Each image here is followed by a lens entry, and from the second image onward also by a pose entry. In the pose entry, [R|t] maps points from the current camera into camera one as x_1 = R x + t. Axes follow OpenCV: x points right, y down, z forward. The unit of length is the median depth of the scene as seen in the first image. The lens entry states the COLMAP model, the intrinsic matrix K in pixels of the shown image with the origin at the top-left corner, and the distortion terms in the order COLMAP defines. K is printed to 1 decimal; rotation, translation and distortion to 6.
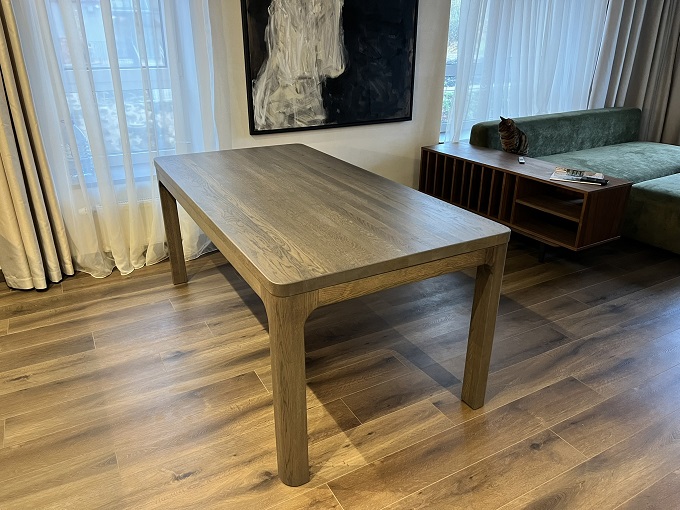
lens RADIAL K [[503.3, 0, 340.0], [0, 503.3, 255.0], [0, 0, 1]] dist [0.006567, -0.002325]
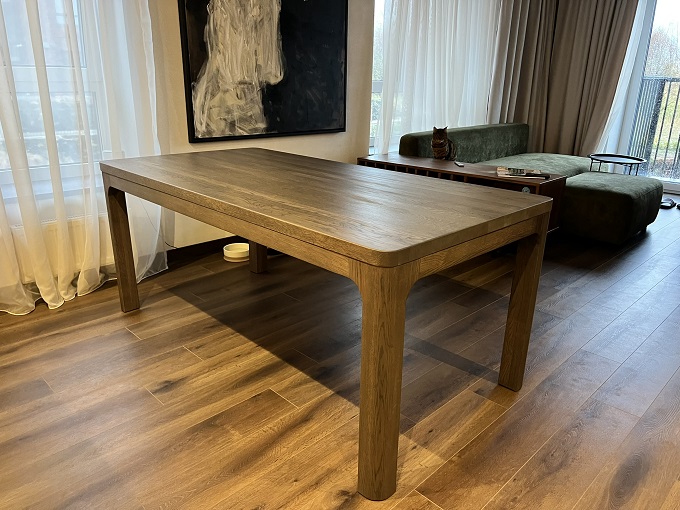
lens RADIAL K [[506.8, 0, 340.0], [0, 506.8, 255.0], [0, 0, 1]] dist [0.004611, -0.000225]
pose [[0.962893, -0.072790, 0.259881, -0.176575], [0.092335, 0.993682, -0.063792, 0.045930], [-0.253596, 0.085421, 0.963531, 0.074088]]
